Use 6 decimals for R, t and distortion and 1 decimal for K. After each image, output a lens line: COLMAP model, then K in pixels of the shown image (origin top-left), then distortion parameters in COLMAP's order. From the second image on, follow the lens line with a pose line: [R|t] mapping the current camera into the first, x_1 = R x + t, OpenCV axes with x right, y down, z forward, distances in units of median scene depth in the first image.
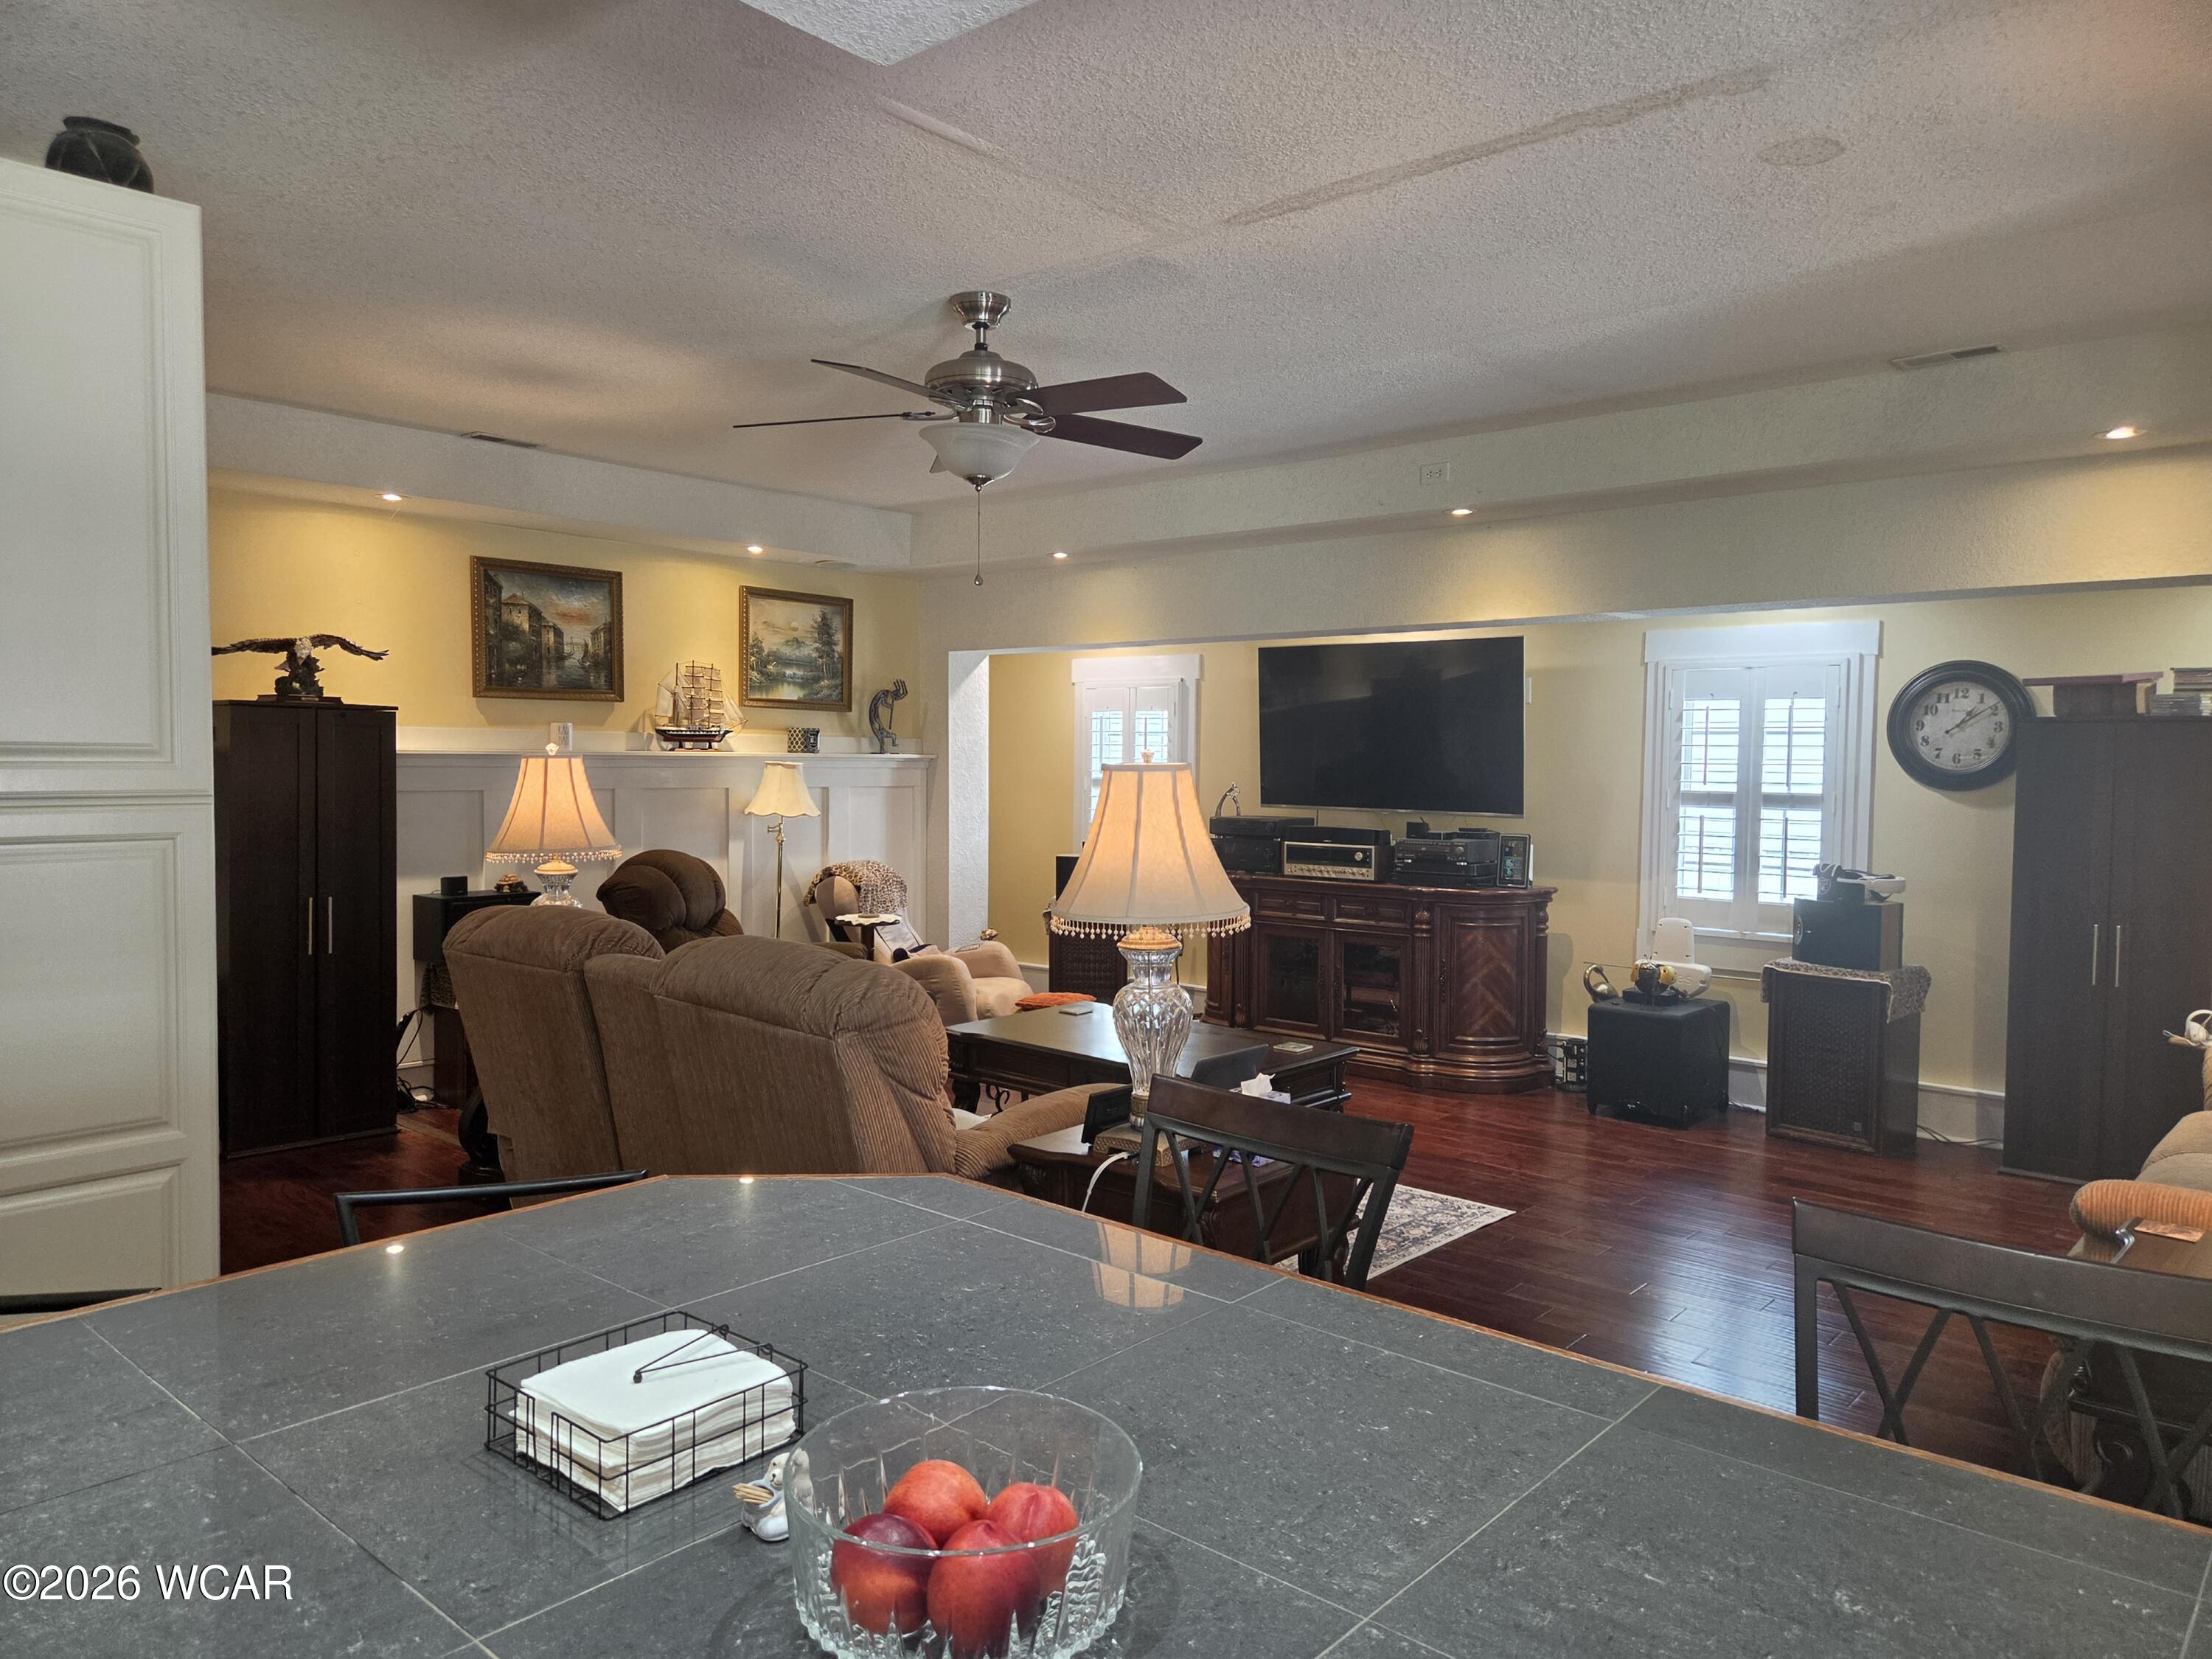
lens RADIAL K [[1534.4, 0, 1106.0], [0, 1534.4, 829.5], [0, 0, 1]] dist [0.079866, -0.091806]
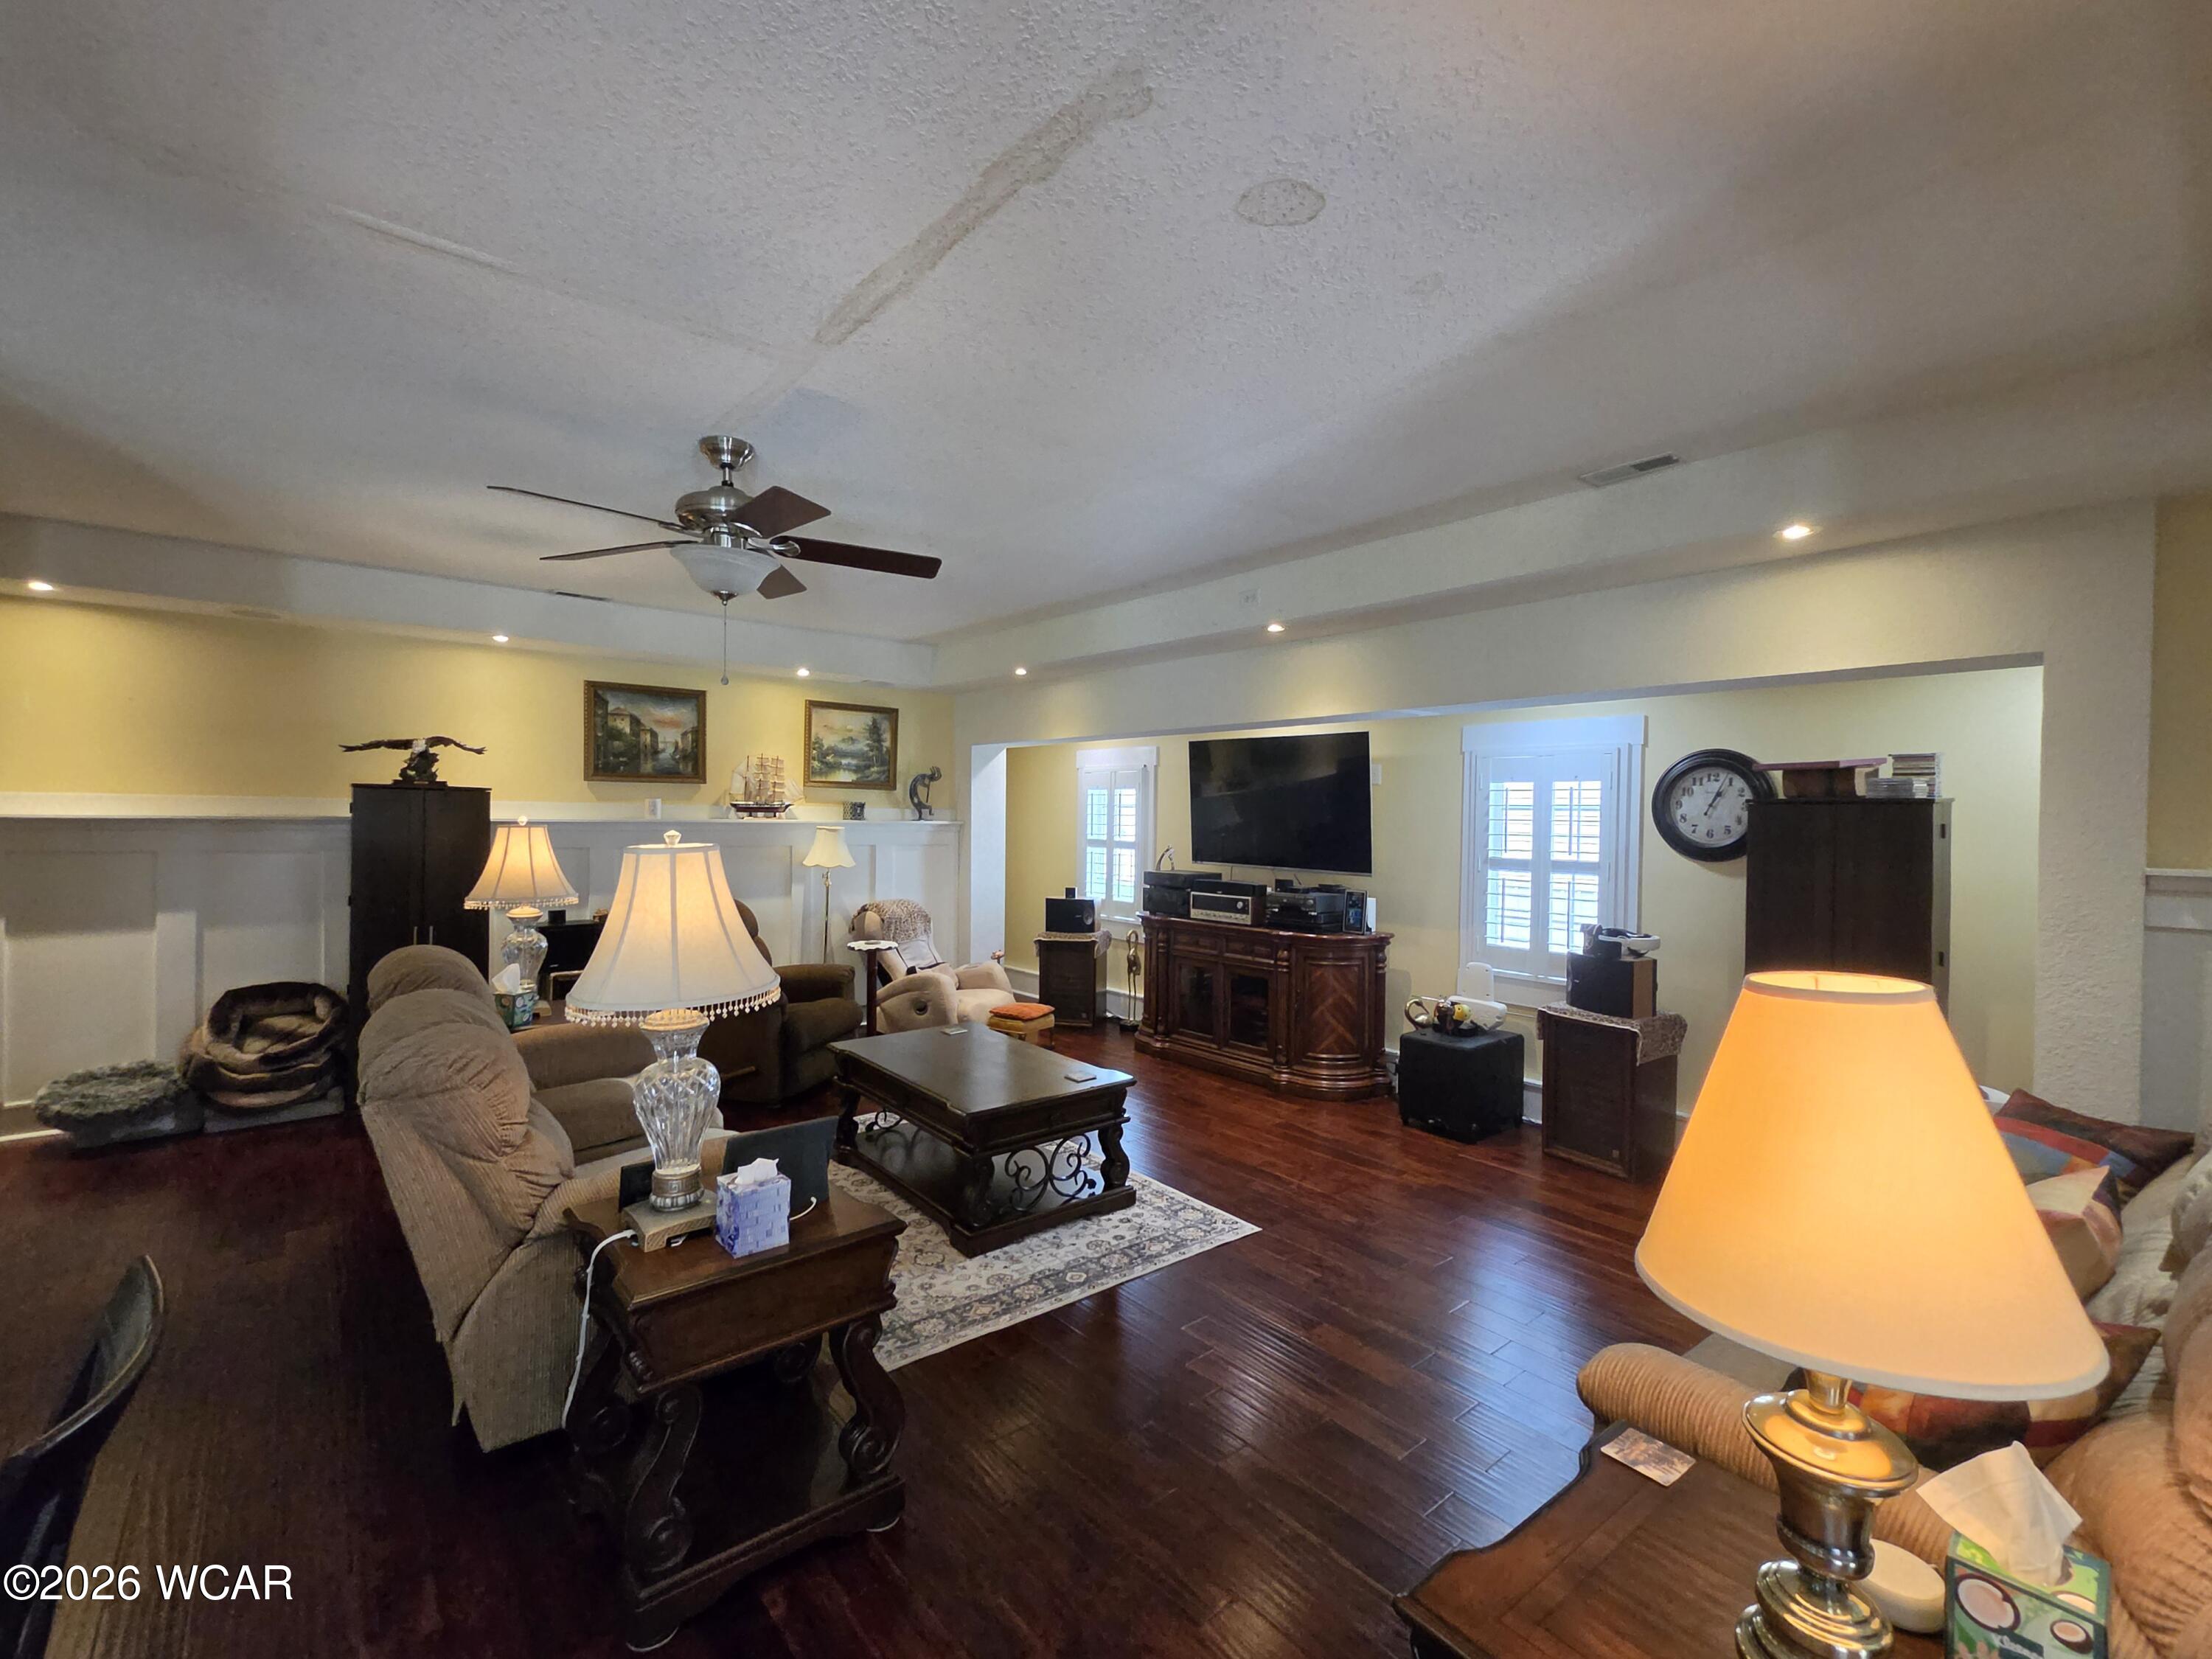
lens RADIAL K [[1011.1, 0, 1106.0], [0, 1011.1, 829.5], [0, 0, 1]] dist [0.000915, 0.000177]
pose [[0.989223, 0.006284, -0.146281, 0.184231], [-0.011479, 0.999332, -0.034691, -0.015050], [0.145966, 0.035997, 0.988635, 0.167366]]
